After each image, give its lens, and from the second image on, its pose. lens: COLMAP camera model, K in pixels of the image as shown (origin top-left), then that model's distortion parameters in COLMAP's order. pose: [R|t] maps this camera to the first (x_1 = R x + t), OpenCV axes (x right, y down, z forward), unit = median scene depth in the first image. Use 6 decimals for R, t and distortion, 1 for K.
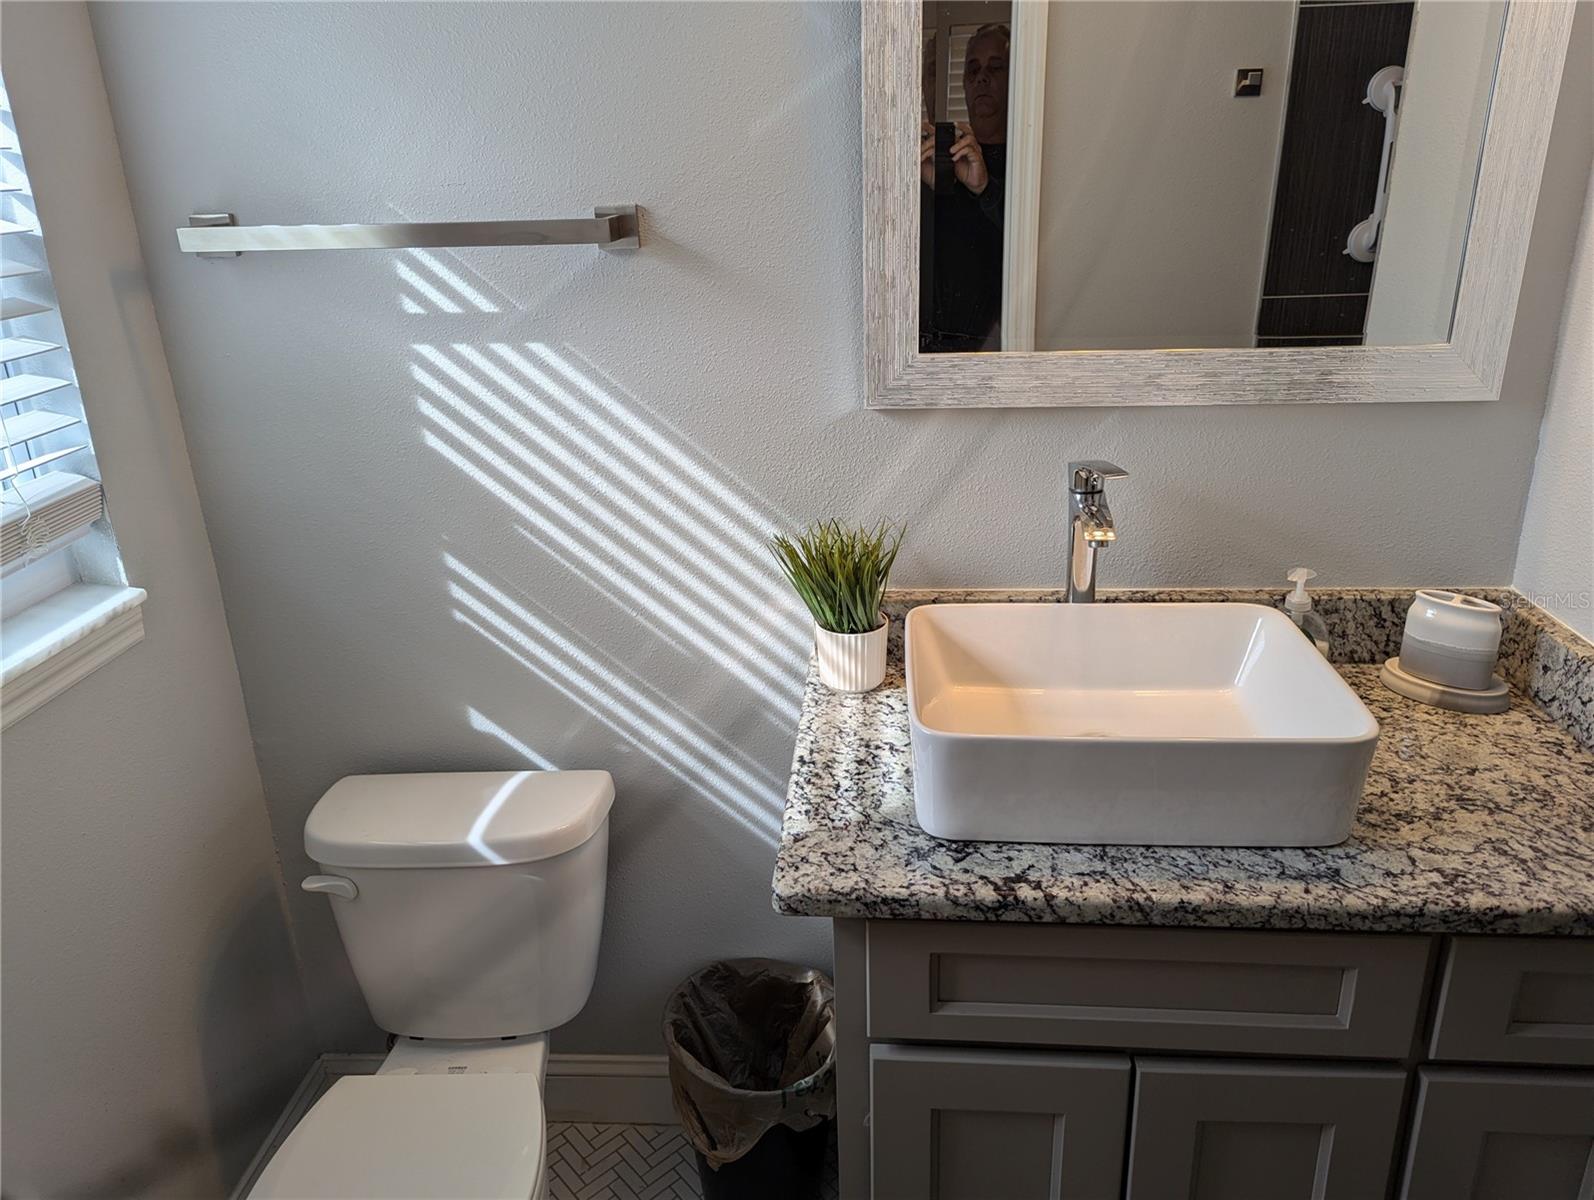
lens RADIAL K [[1137.8, 0, 799.7], [0, 1137.8, 589.8], [0, 0, 1]] dist [0.046925, -0.044646]
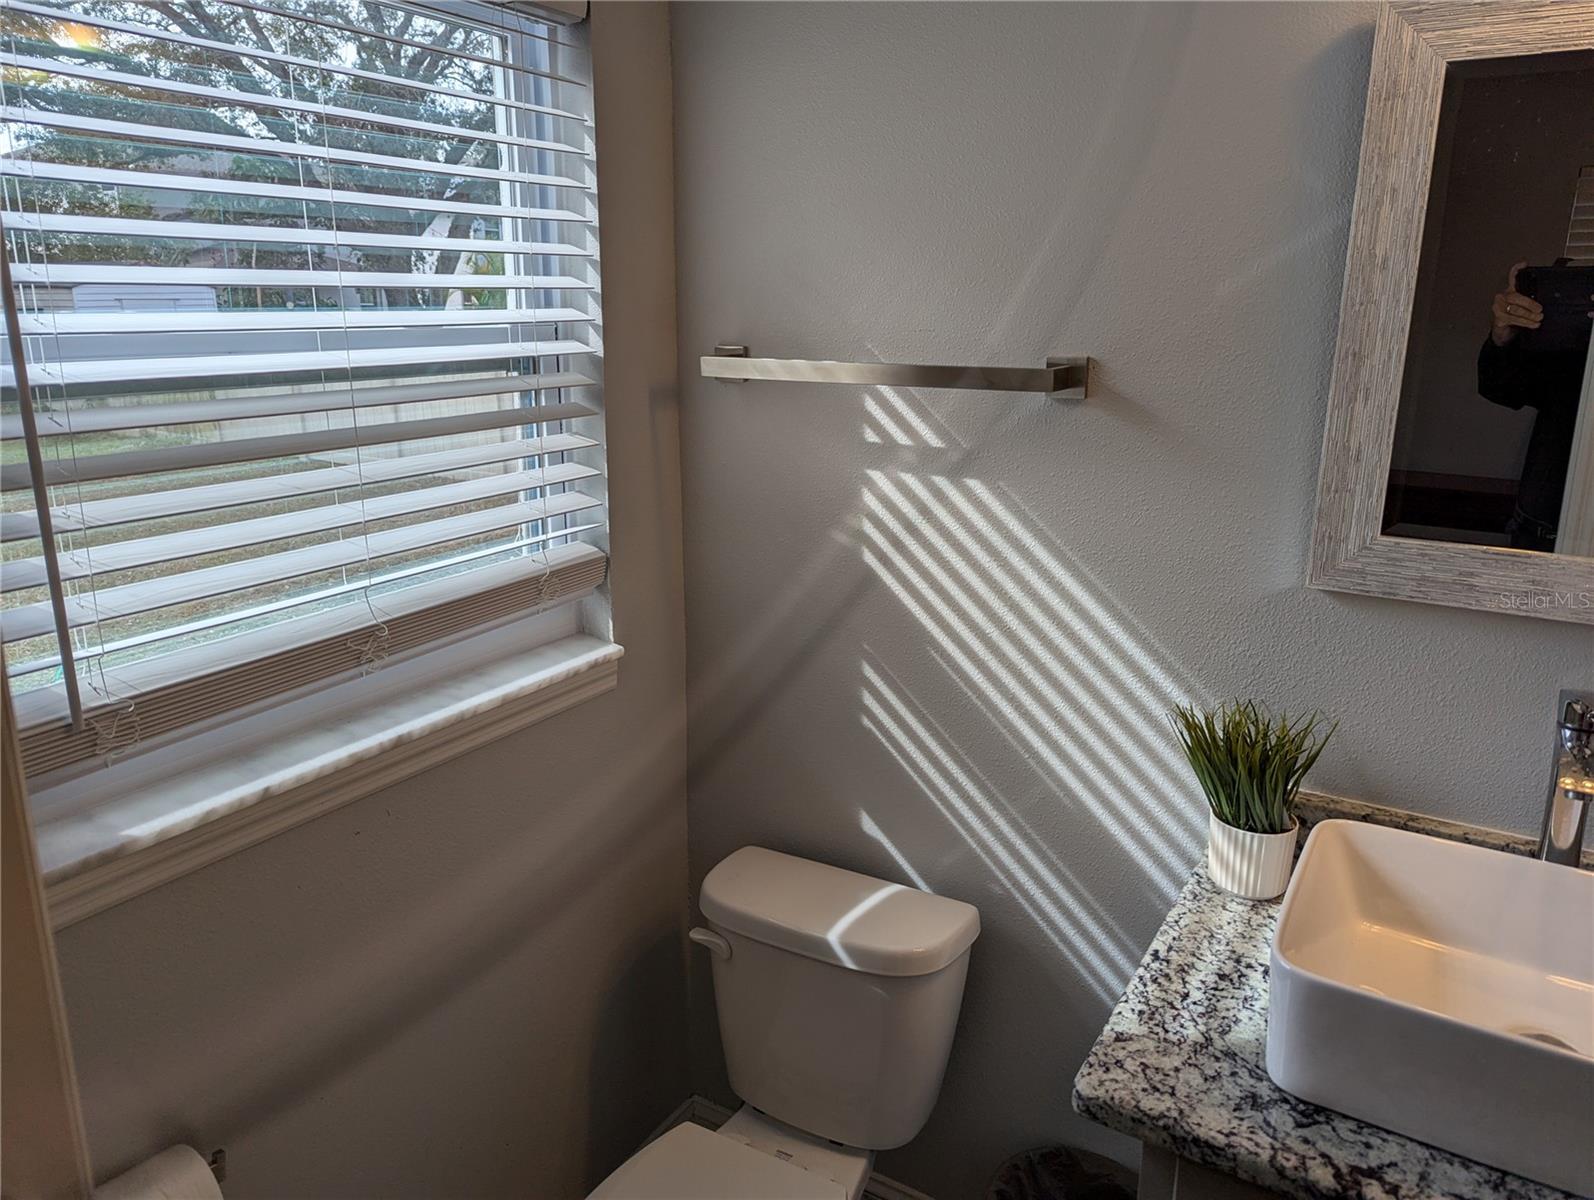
lens RADIAL K [[1137.8, 0, 795.4], [0, 1137.8, 594.5], [0, 0, 1]] dist [0.046925, -0.044646]
pose [[0.881114, 0.151460, -0.447993, 0.109523], [-0.195845, 0.979138, -0.054156, -0.025237], [0.430444, 0.135455, 0.892395, 0.015872]]
